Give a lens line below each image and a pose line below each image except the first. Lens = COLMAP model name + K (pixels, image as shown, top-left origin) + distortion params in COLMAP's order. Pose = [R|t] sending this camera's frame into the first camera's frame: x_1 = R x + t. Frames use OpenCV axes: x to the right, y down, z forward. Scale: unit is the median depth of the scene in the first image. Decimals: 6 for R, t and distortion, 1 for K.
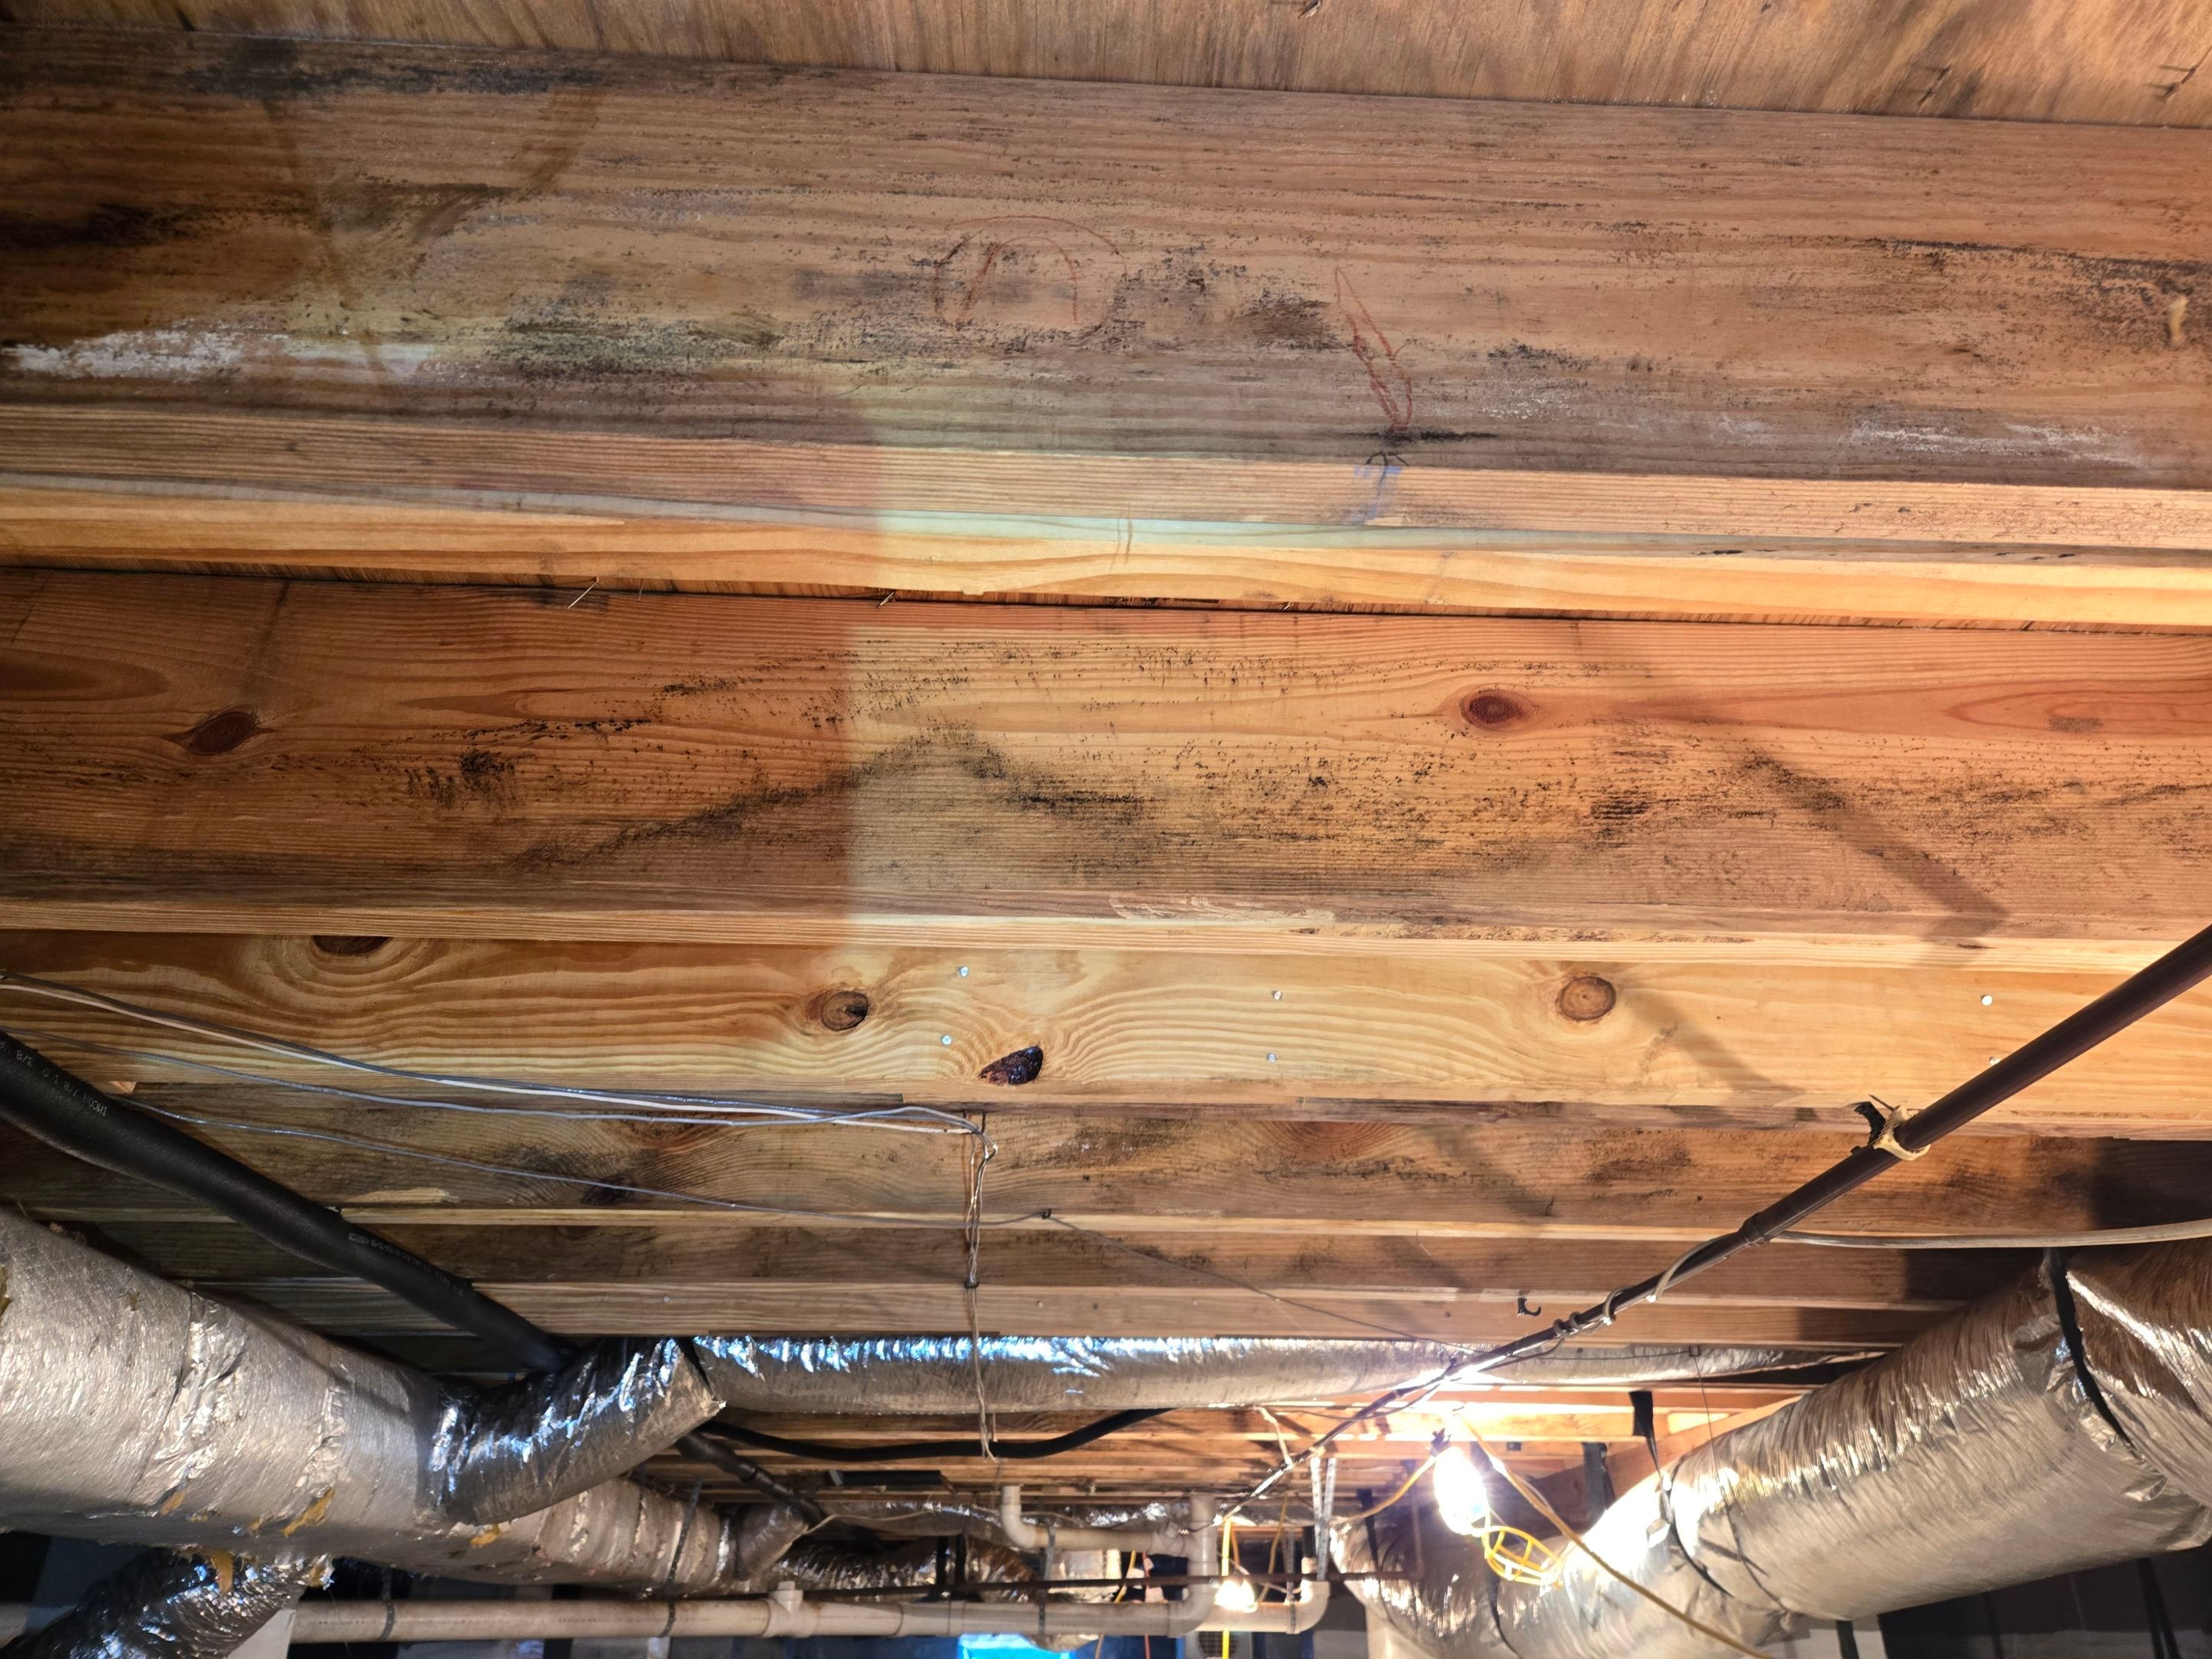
lens RADIAL K [[1465.7, 0, 1119.5], [0, 1465.7, 801.8], [0, 0, 1]] dist [0.070484, -0.060270]
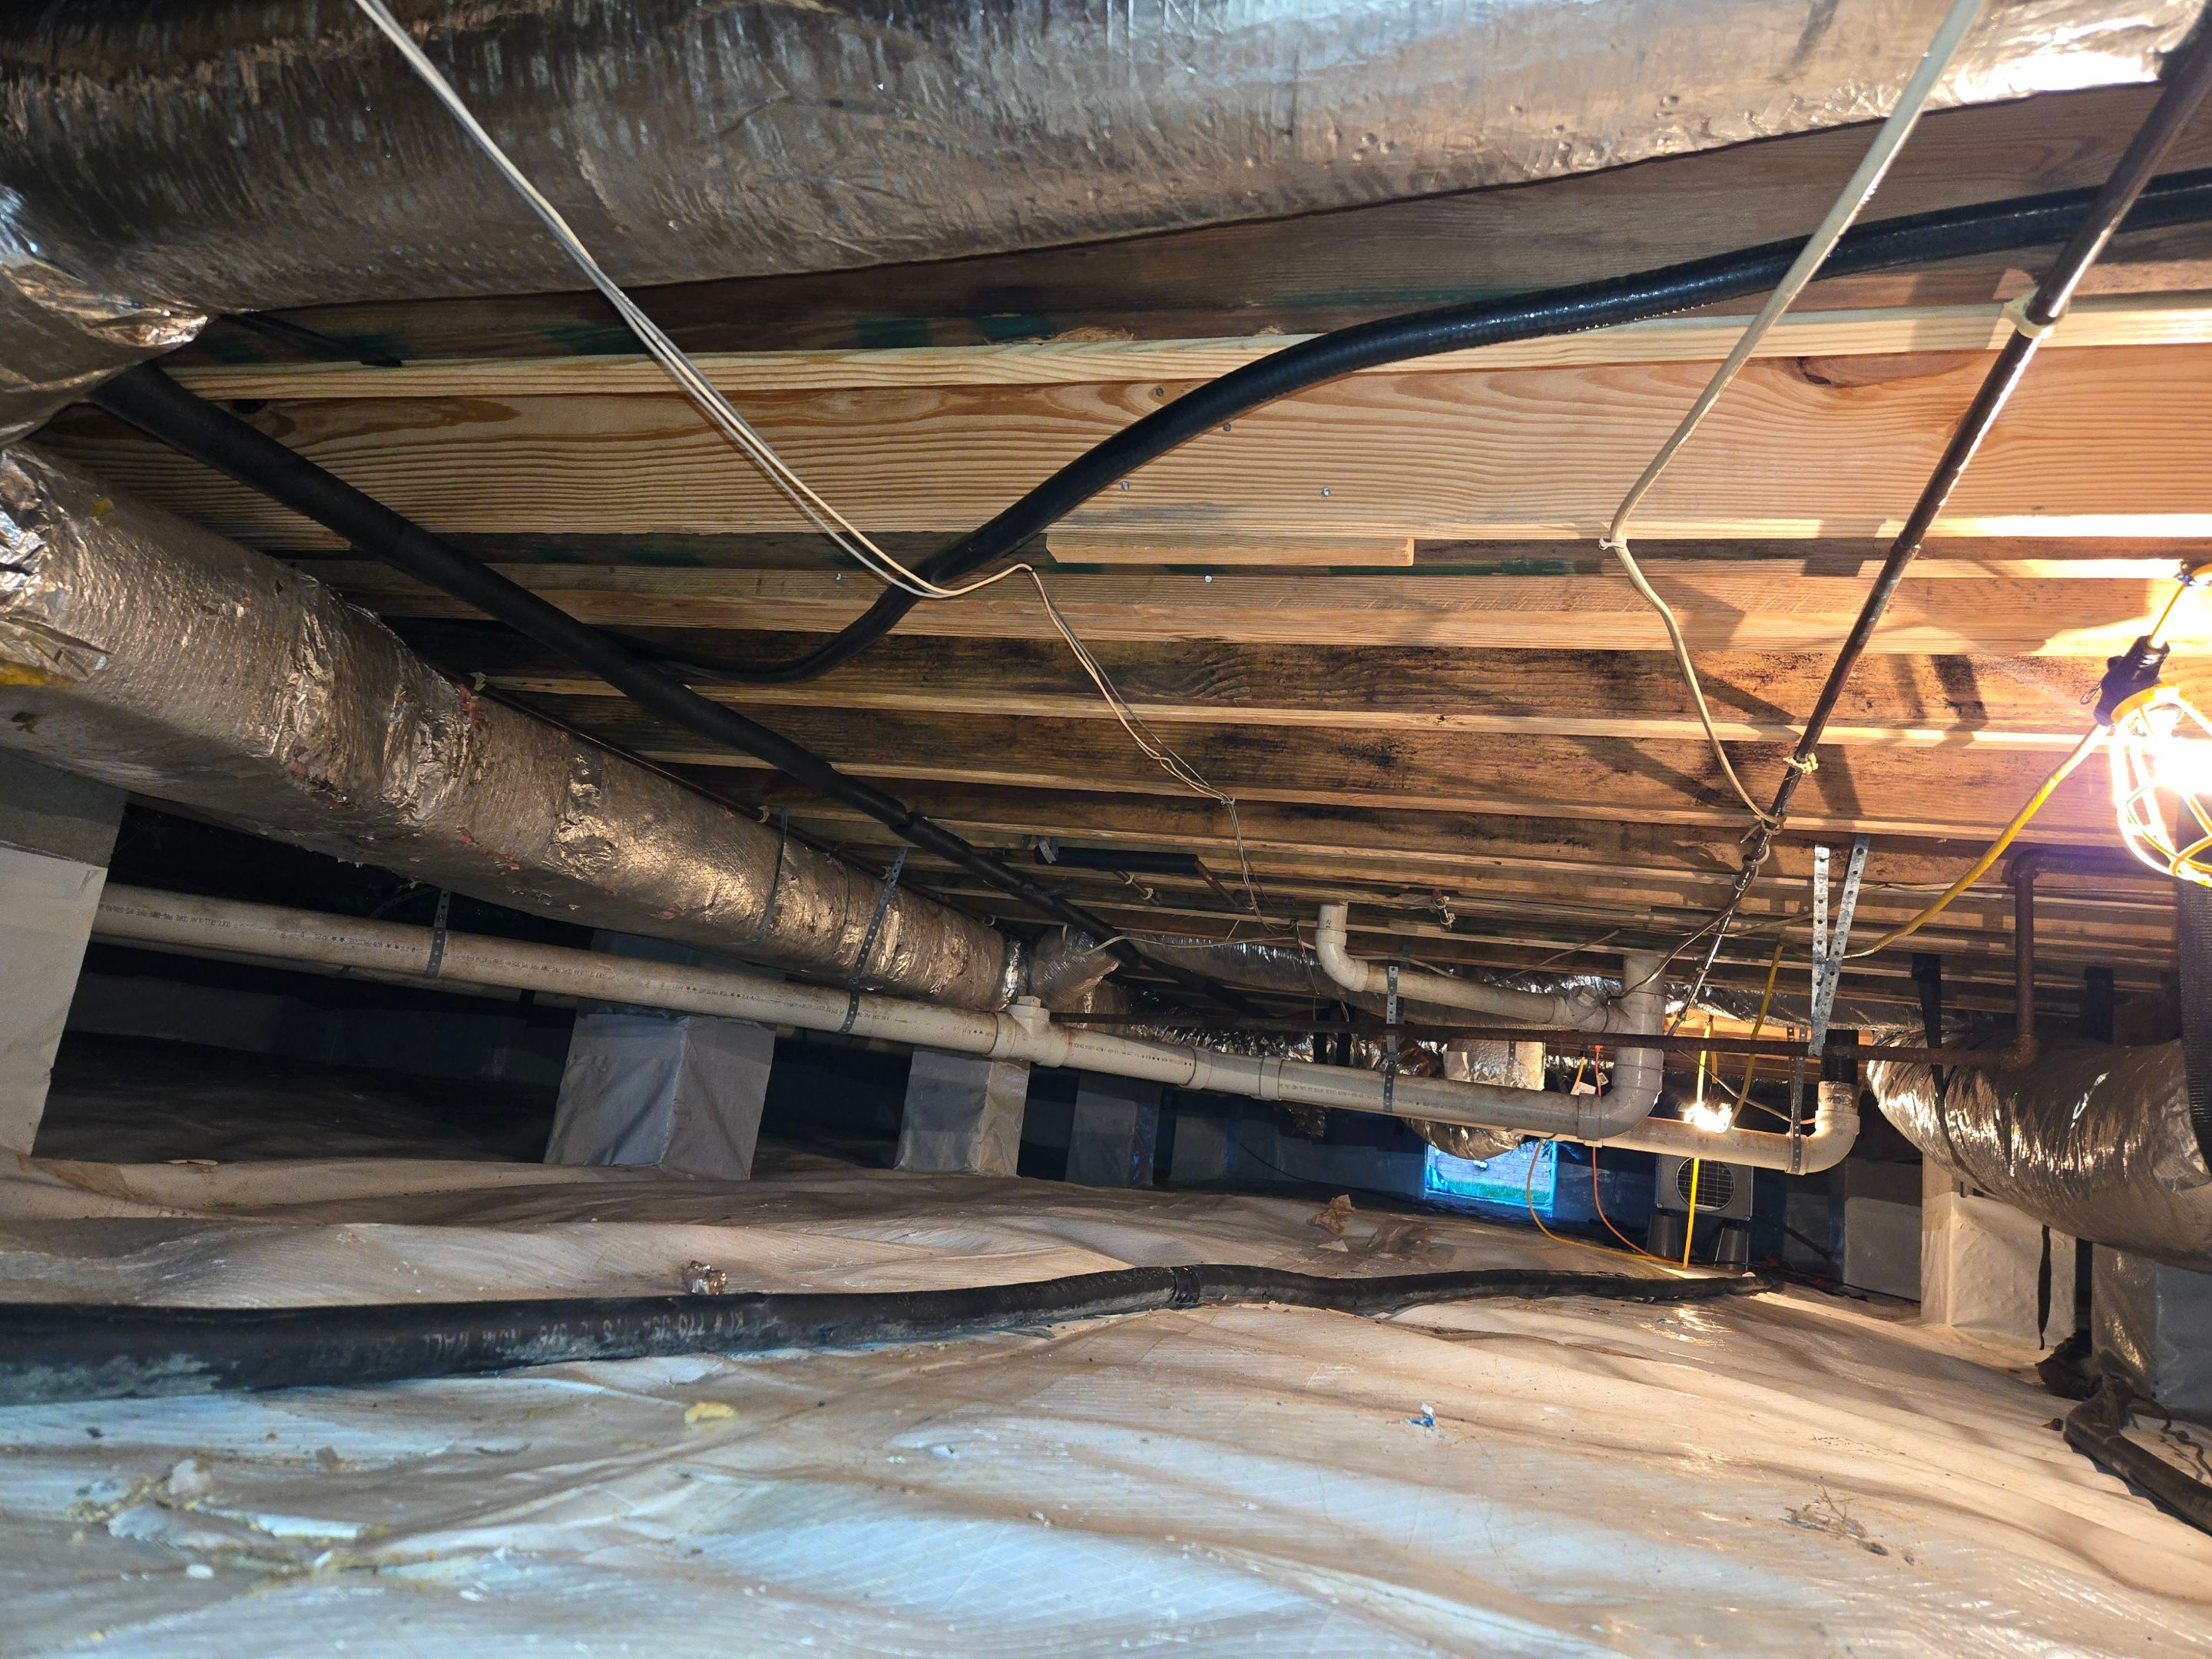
lens RADIAL K [[1465.7, 0, 1119.5], [0, 1465.7, 801.8], [0, 0, 1]] dist [0.070484, -0.060270]
pose [[0.933113, 0.046018, -0.356627, 0.343968], [0.049434, 0.965943, 0.253988, 1.106811], [0.356170, -0.254629, 0.899059, 1.722772]]
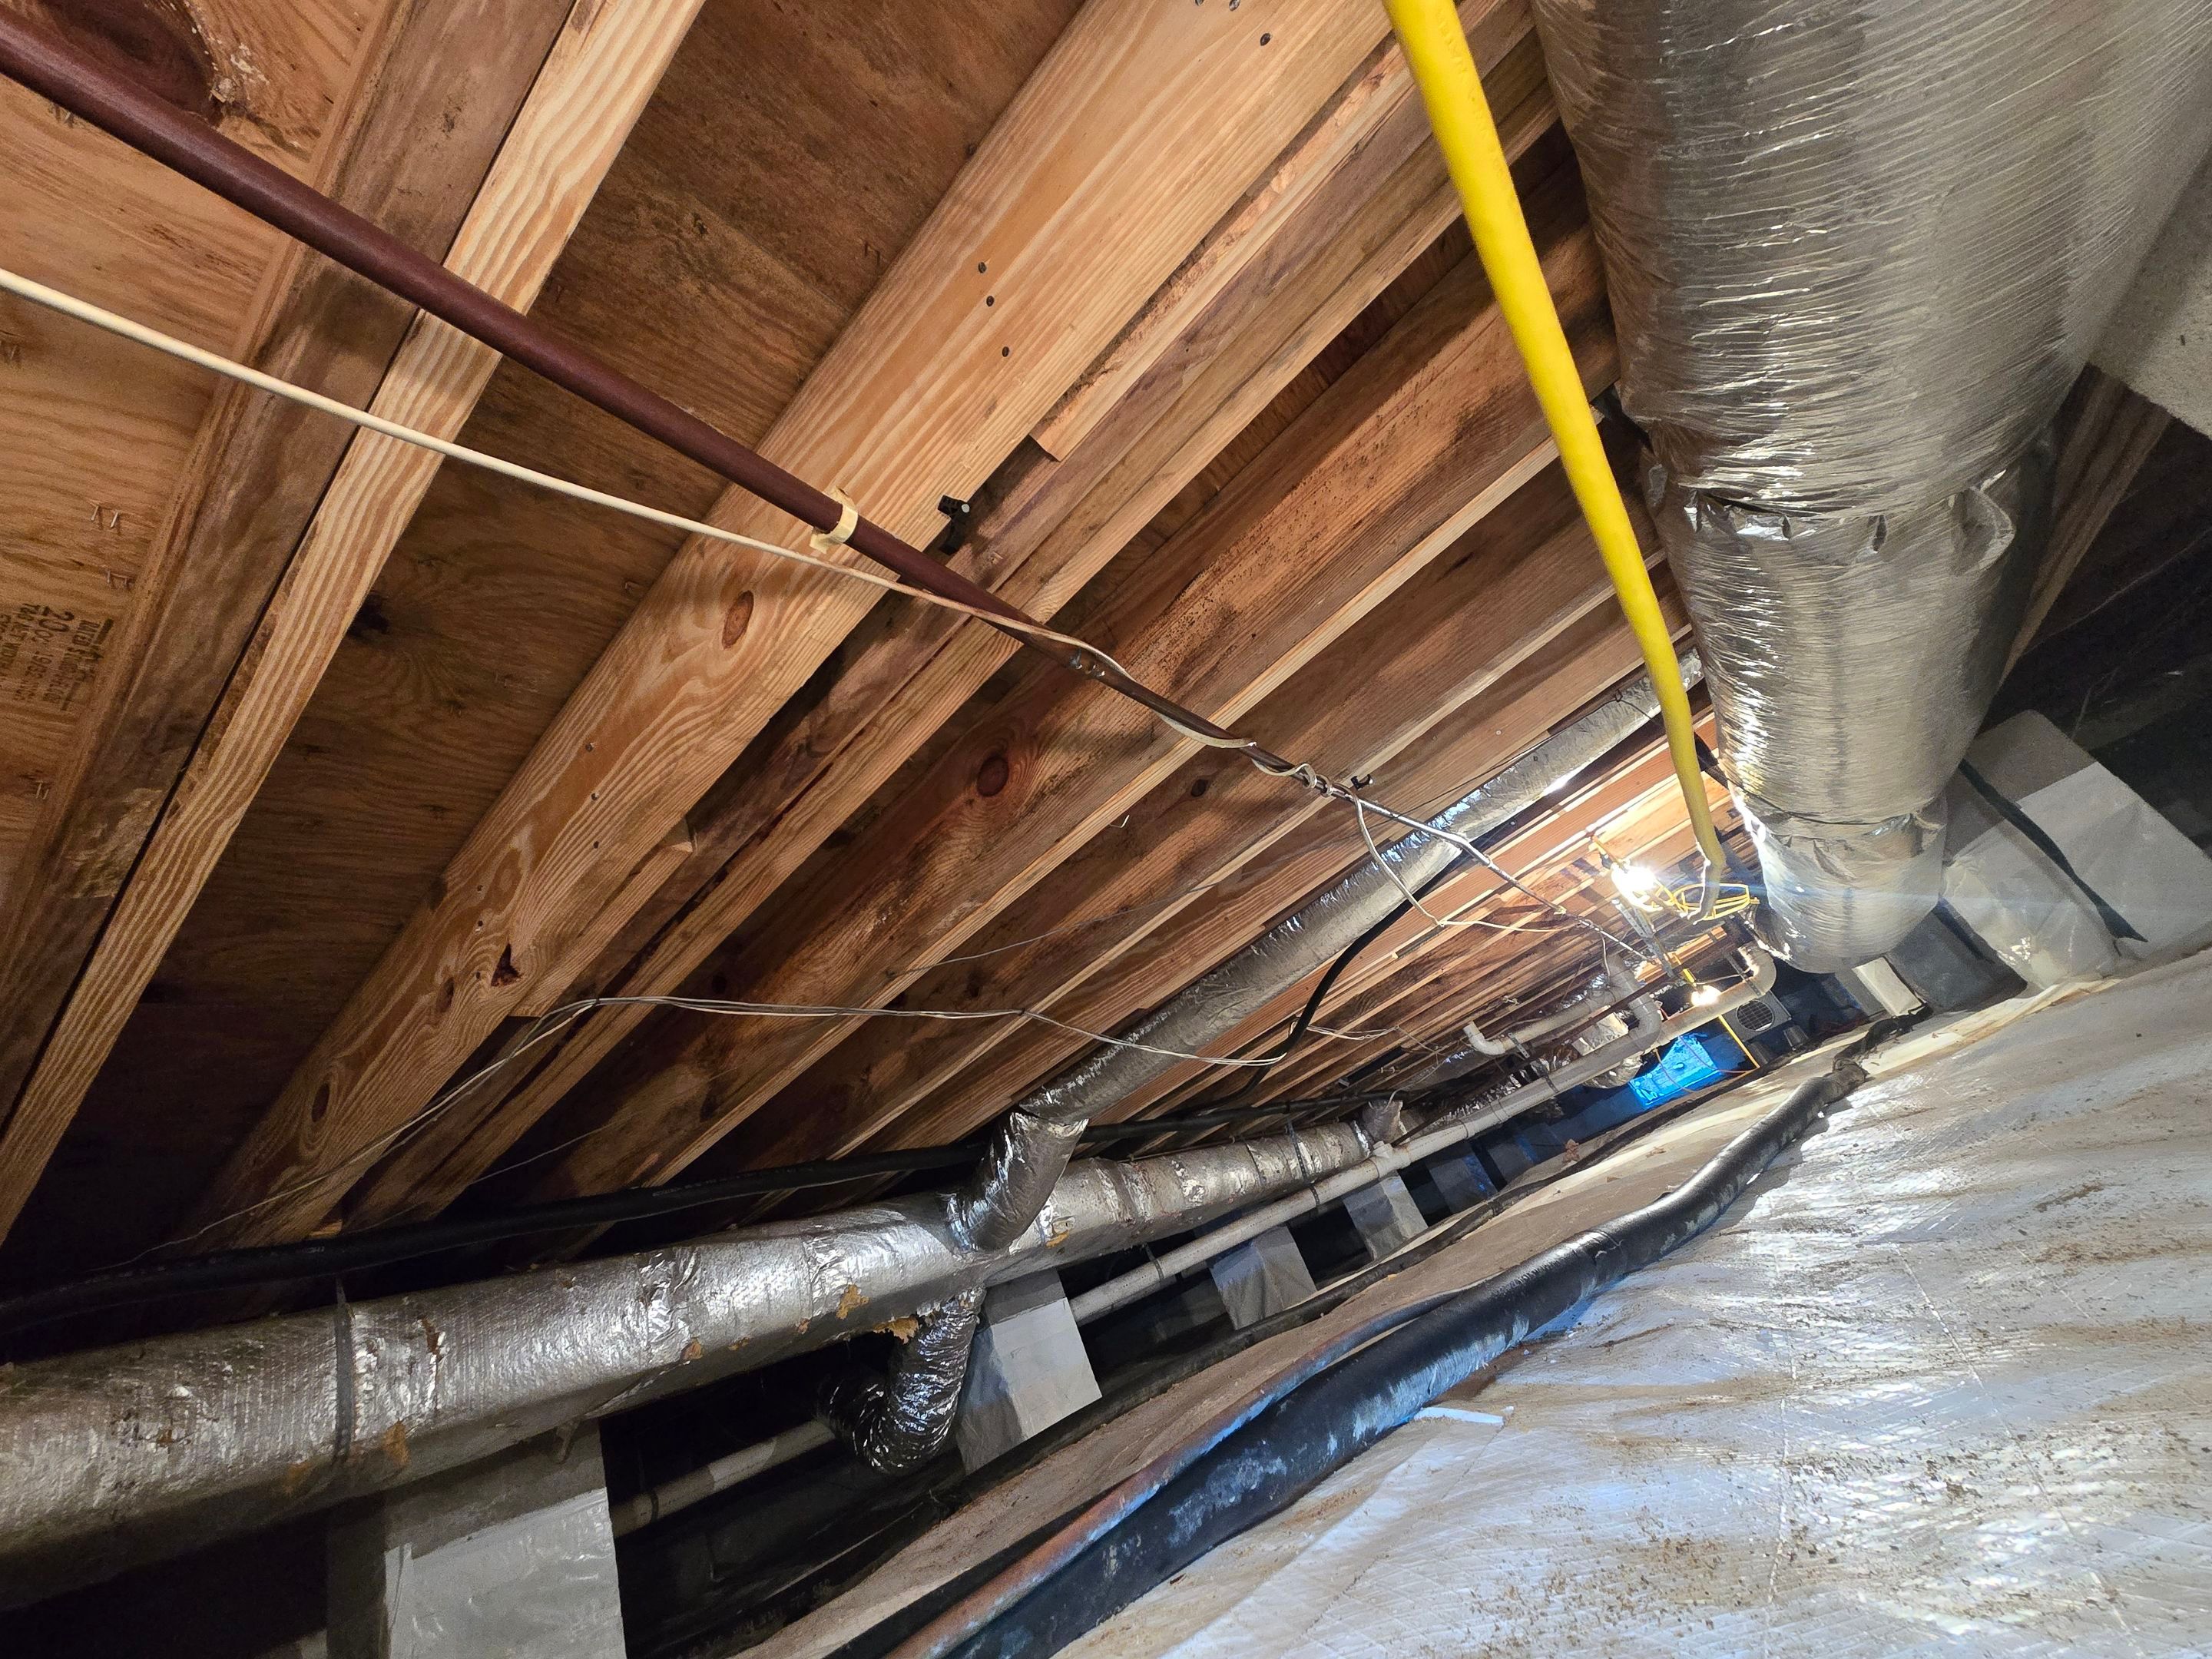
lens RADIAL K [[894.1, 0, 1110.2], [0, 894.1, 831.9], [0, 0, 1]] dist [0.003187, 0.000842]
pose [[0.682921, -0.584967, -0.437529, 0.859664], [0.637707, 0.769550, -0.033501, 0.549911], [0.356298, -0.256137, 0.898580, 0.603332]]
